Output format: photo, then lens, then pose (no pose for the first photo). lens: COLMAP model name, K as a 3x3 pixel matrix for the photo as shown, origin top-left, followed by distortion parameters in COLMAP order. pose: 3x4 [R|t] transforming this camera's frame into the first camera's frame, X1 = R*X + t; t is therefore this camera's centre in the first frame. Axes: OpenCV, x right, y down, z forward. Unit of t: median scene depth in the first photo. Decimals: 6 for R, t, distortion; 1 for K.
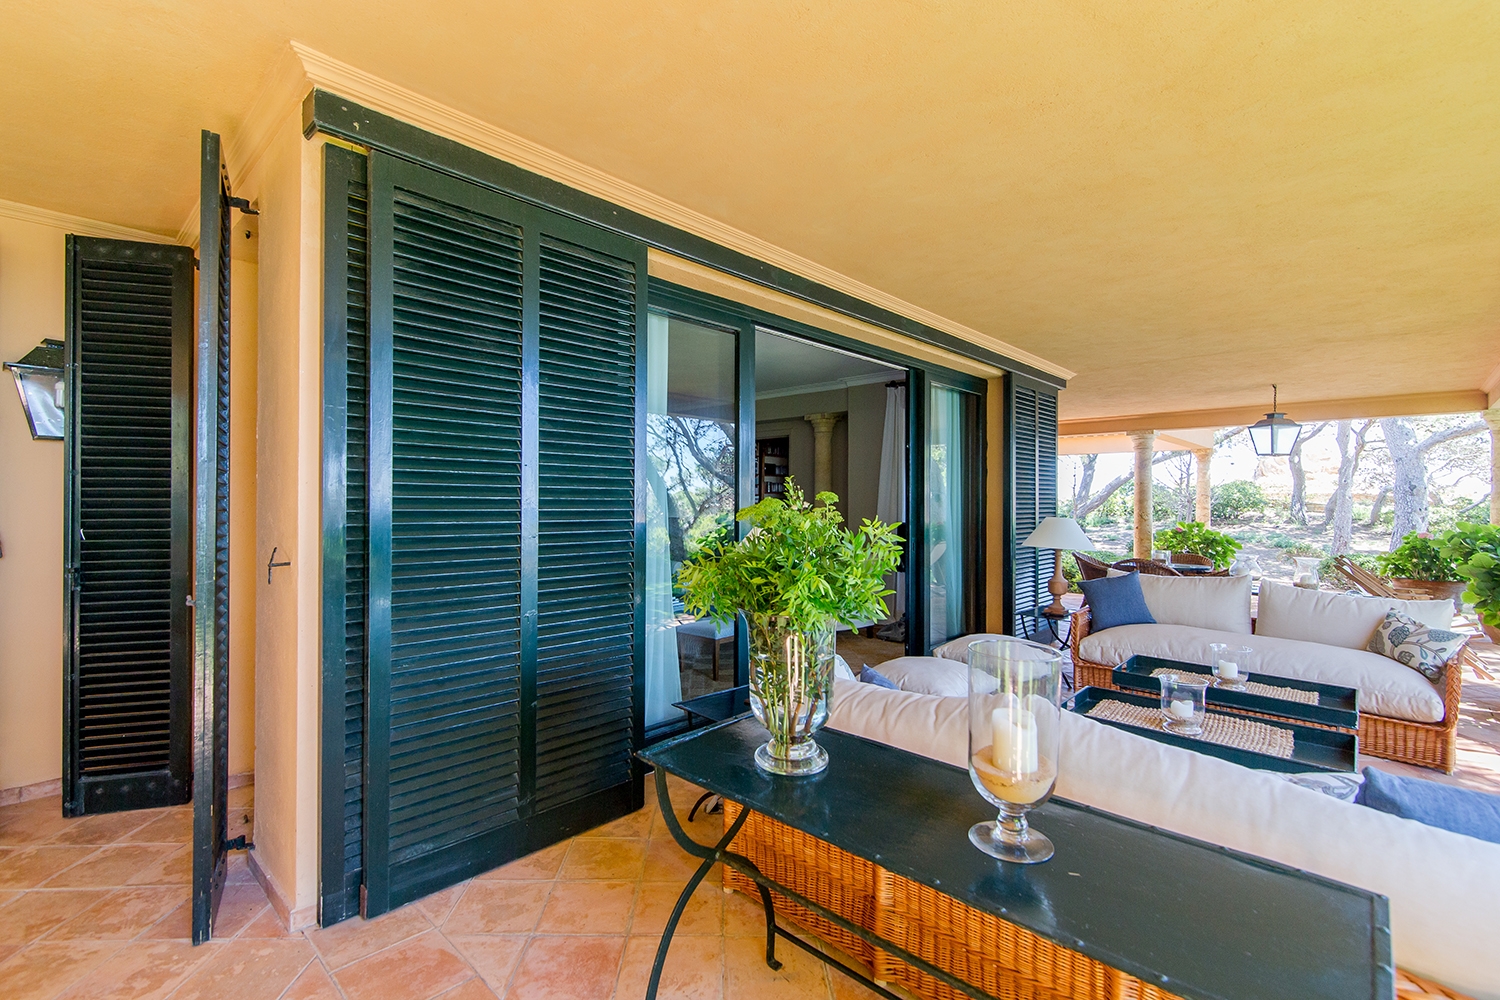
lens RADIAL K [[684.0, 0, 750.0], [0, 684.0, 500.0], [0, 0, 1]] dist [-0.000609, -0.000014]
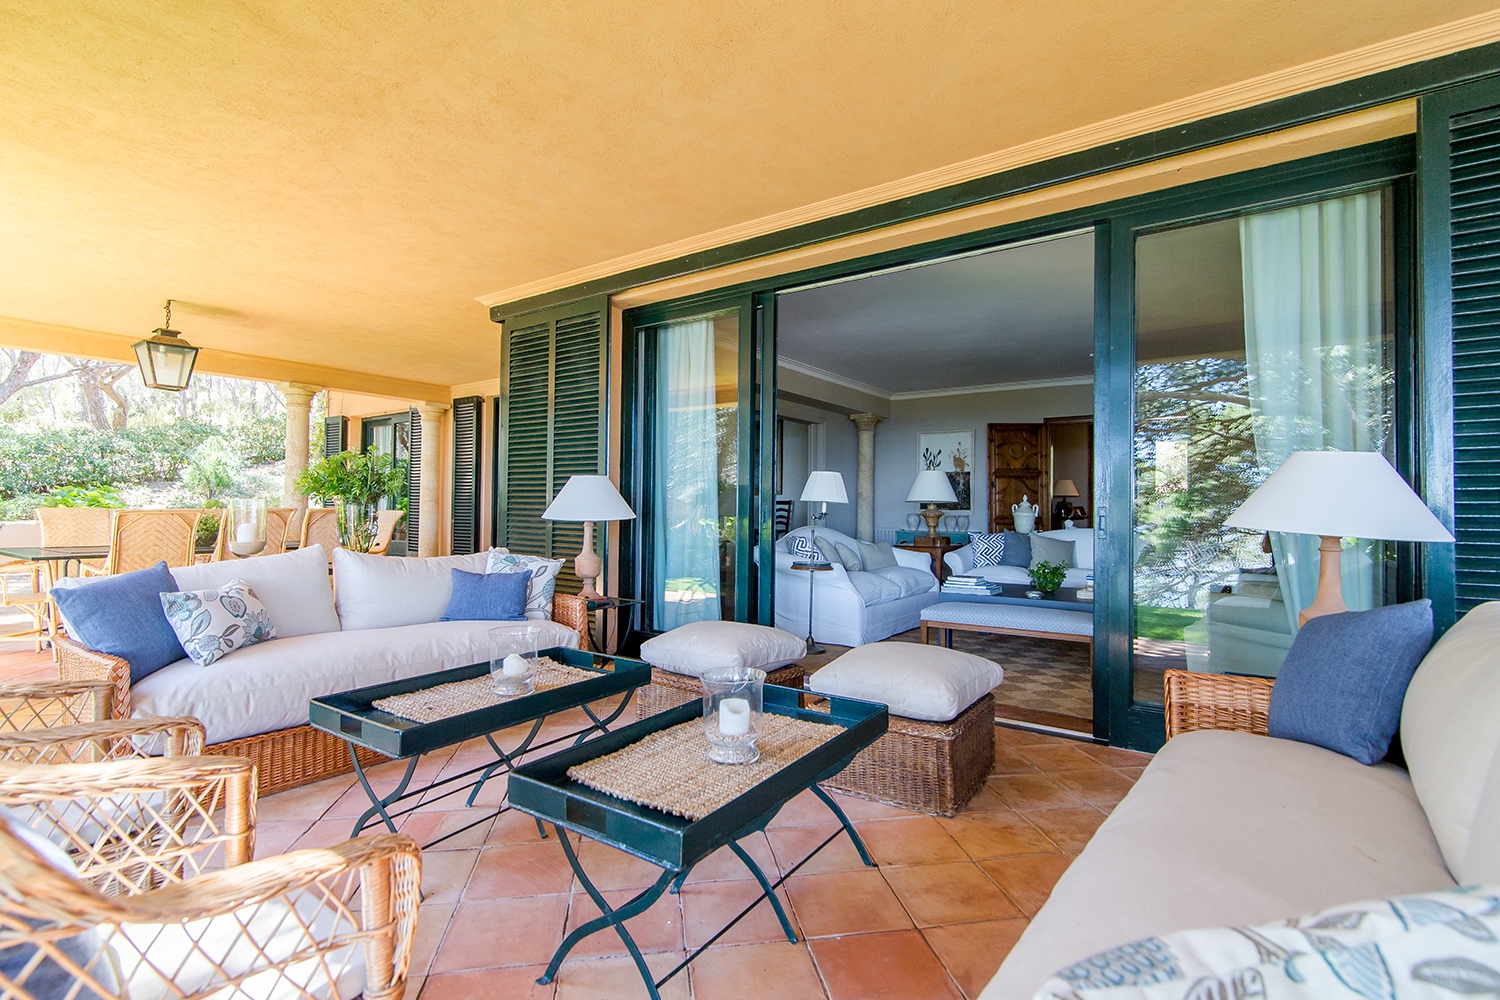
lens RADIAL K [[684.0, 0, 750.0], [0, 684.0, 500.0], [0, 0, 1]] dist [-0.000609, -0.000014]
pose [[0.146863, -0.015287, -0.989039, 0.637666], [-0.004179, 0.999862, -0.016075, 0.049566], [0.989148, 0.006494, 0.146779, 0.497694]]
